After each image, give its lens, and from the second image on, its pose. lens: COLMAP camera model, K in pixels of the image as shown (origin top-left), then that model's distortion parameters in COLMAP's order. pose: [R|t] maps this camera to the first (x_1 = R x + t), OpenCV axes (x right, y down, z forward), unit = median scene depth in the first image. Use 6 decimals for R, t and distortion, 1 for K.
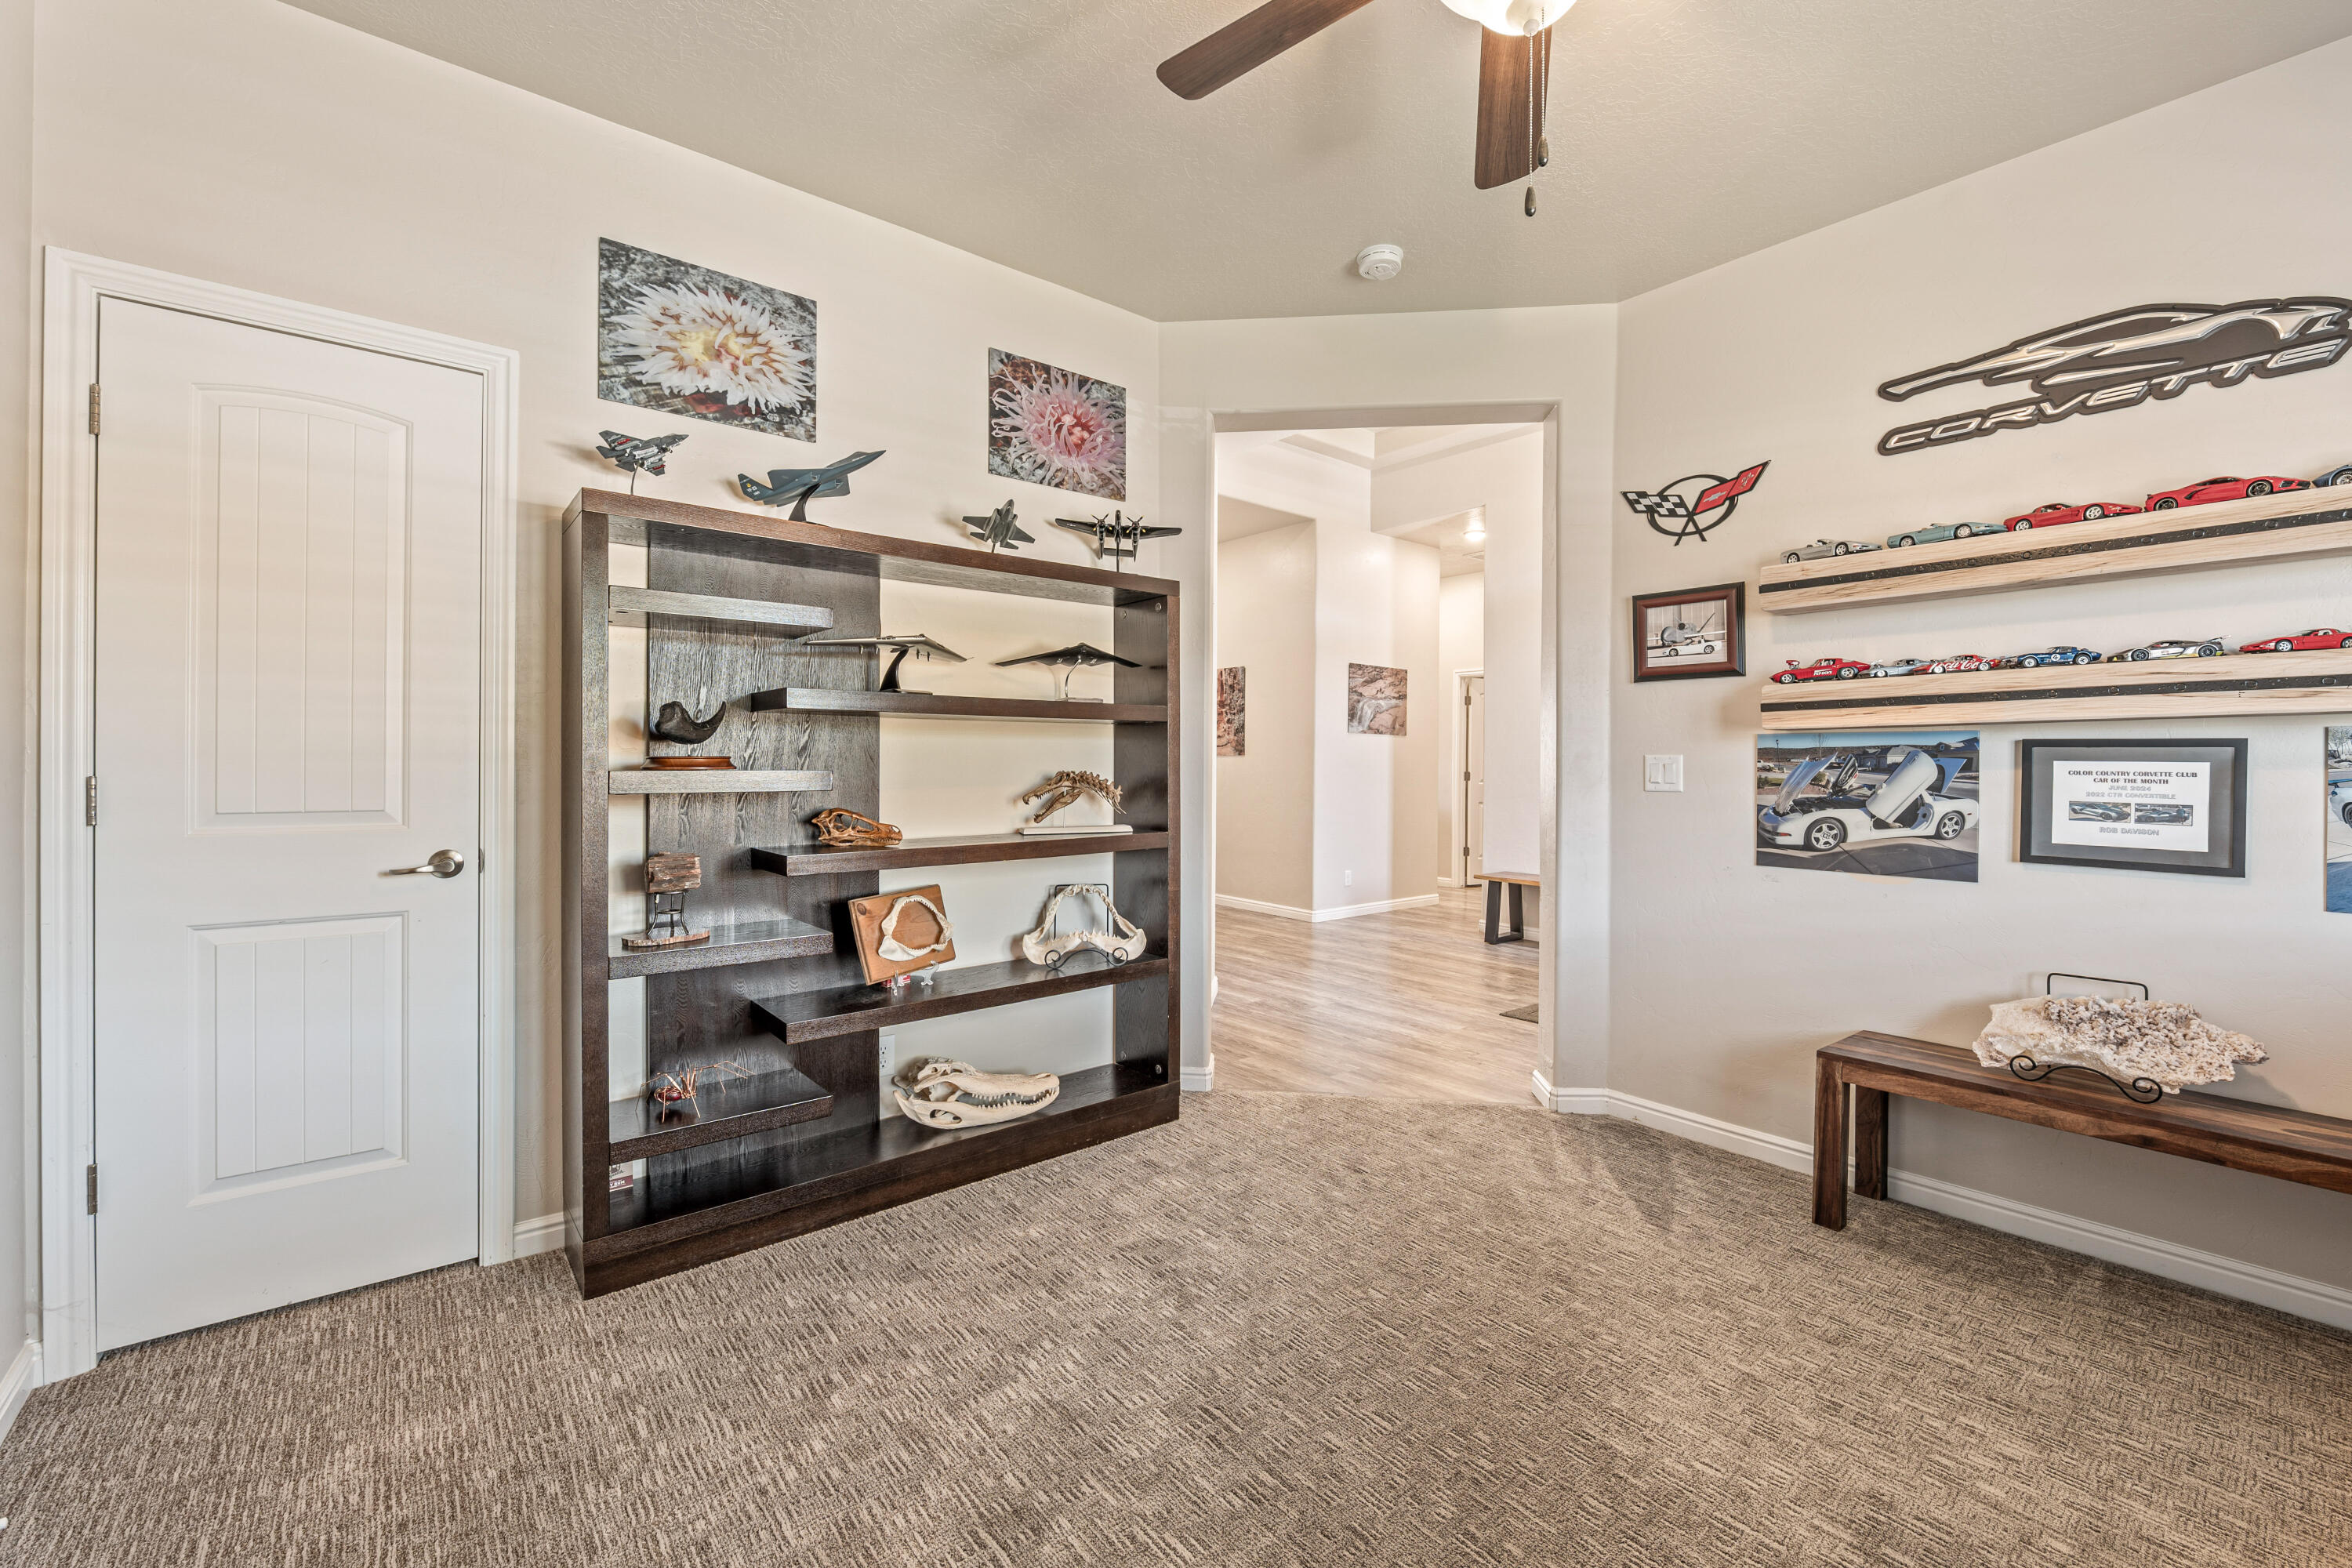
lens RADIAL K [[970.1, 0, 1176.5], [0, 970.1, 773.7], [0, 0, 1]] dist [-0.012693, -0.000198]
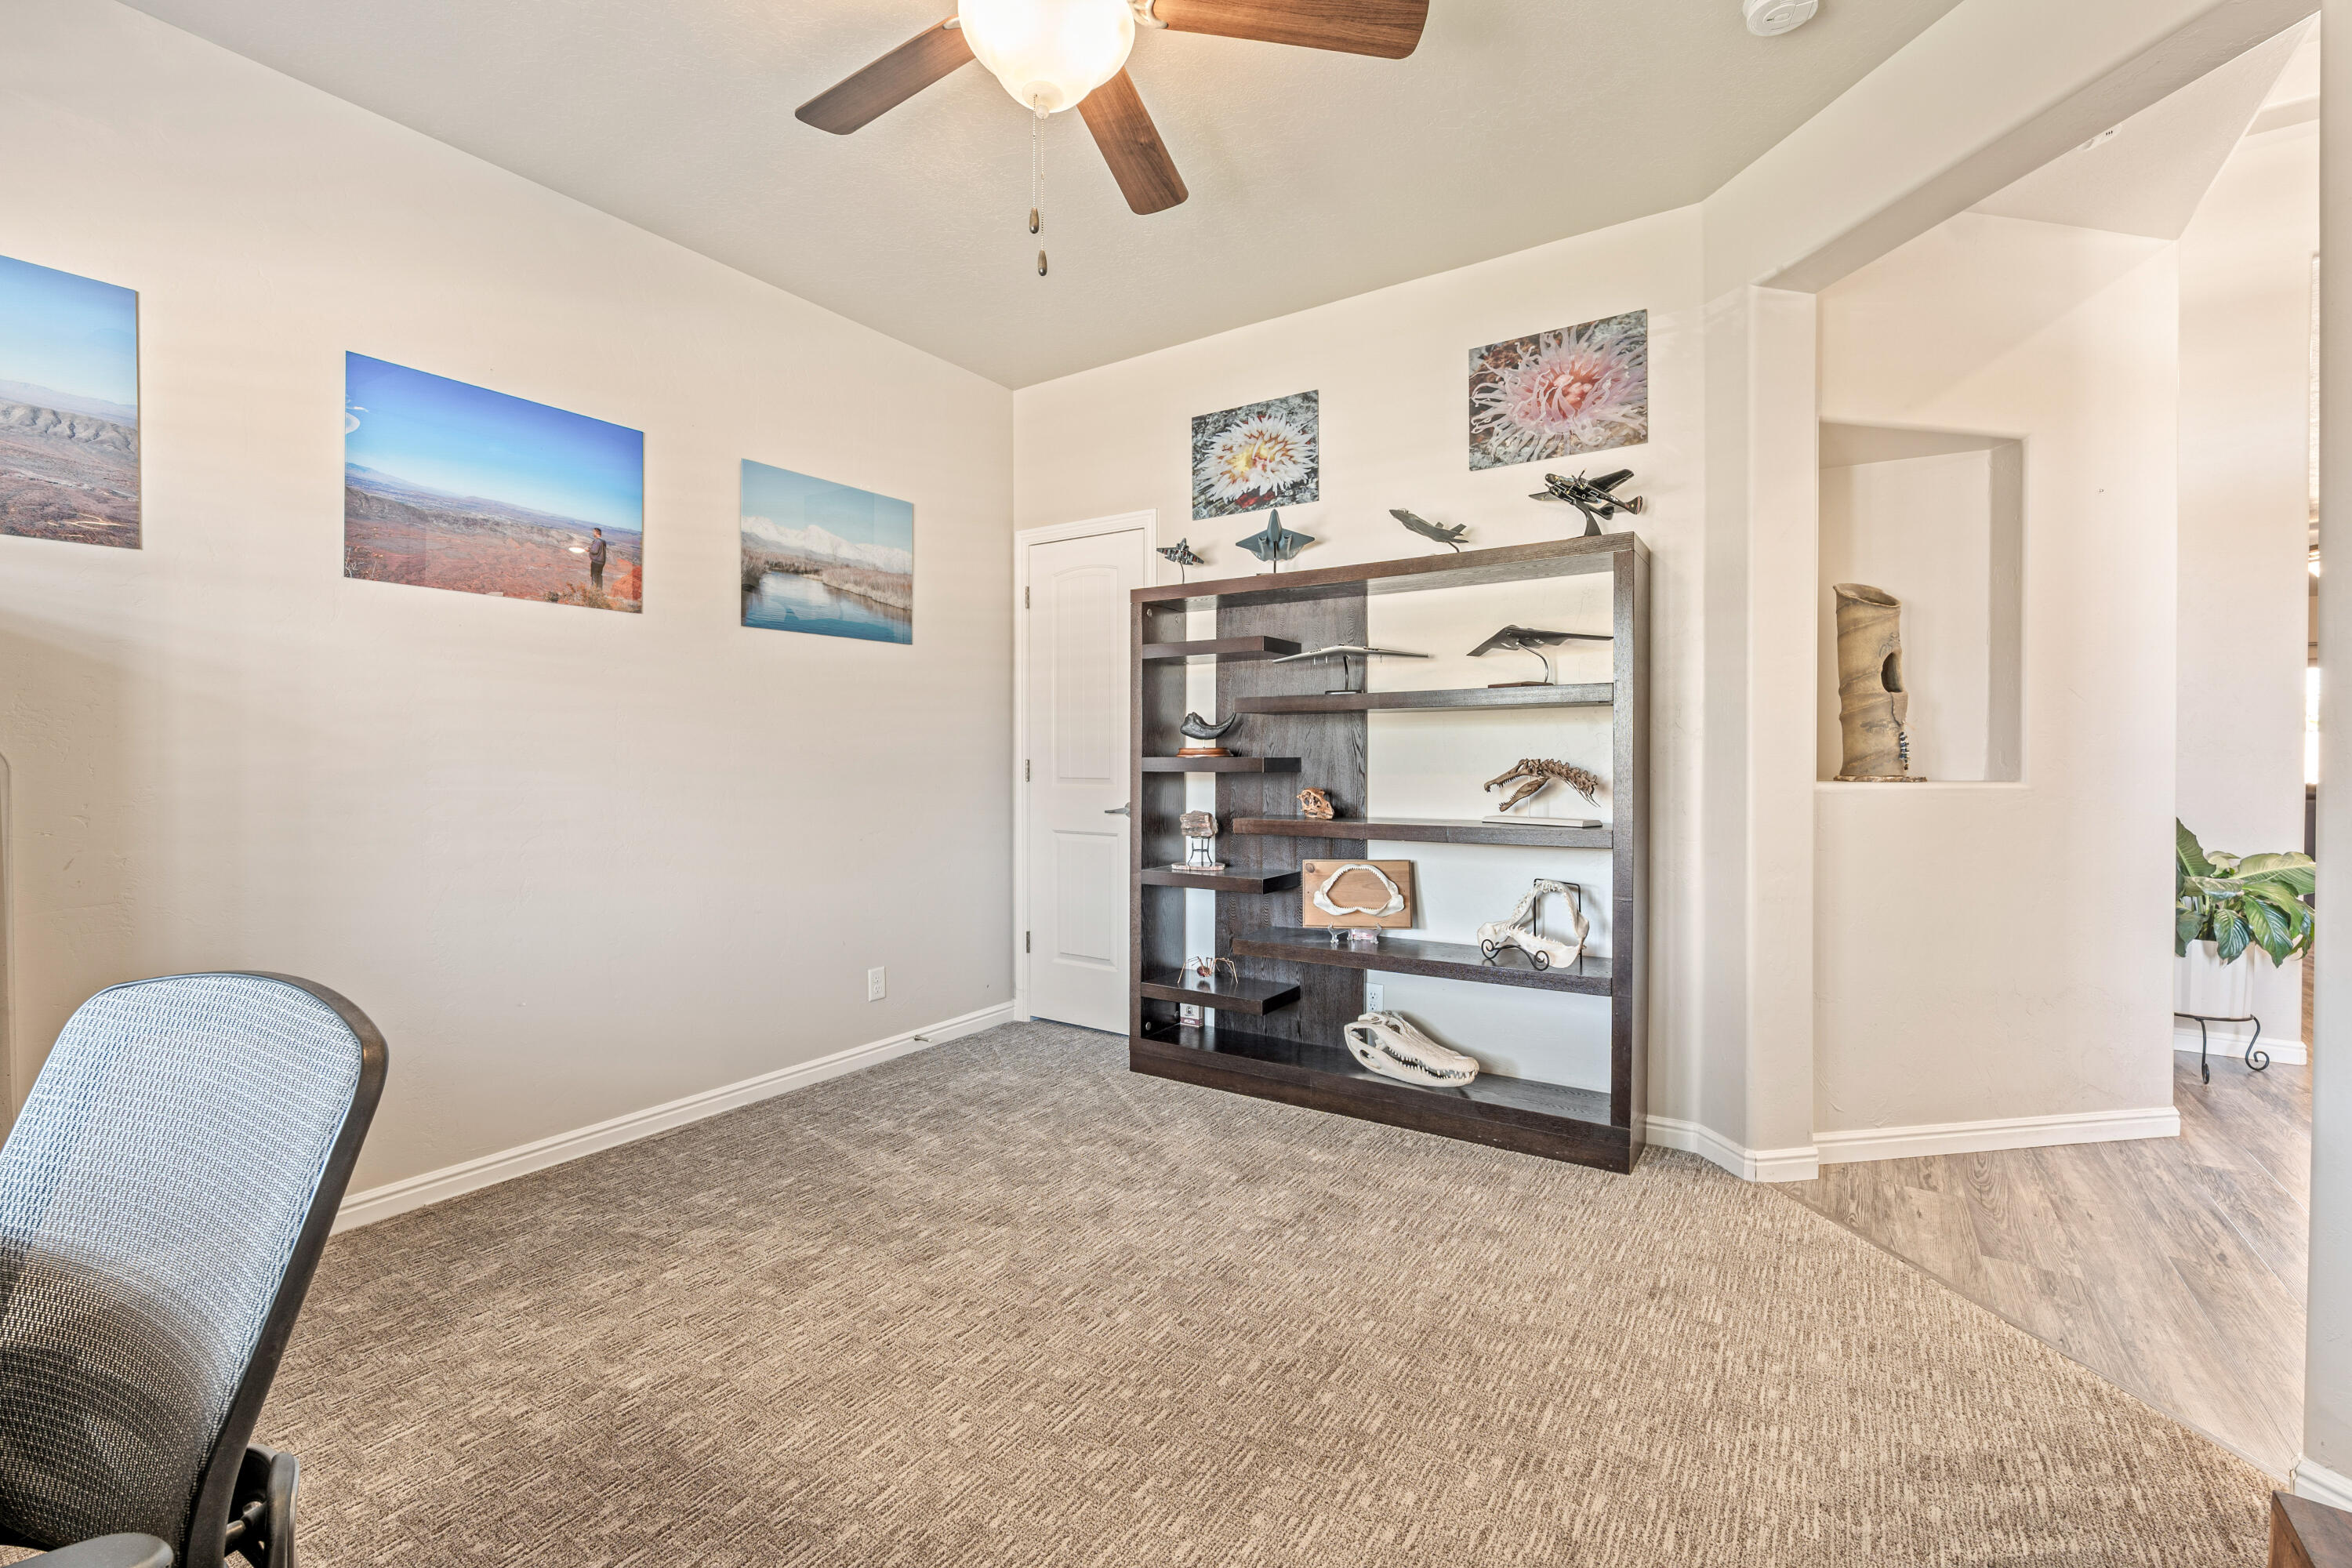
lens RADIAL K [[1022.1, 0, 1170.7], [0, 1022.1, 767.6], [0, 0, 1]] dist [-0.002480, -0.000123]
pose [[0.278081, 0.008036, -0.960524, 0.831087], [-0.008615, 0.999946, 0.005872, 0.003555], [0.960519, 0.006642, 0.278135, 0.420481]]
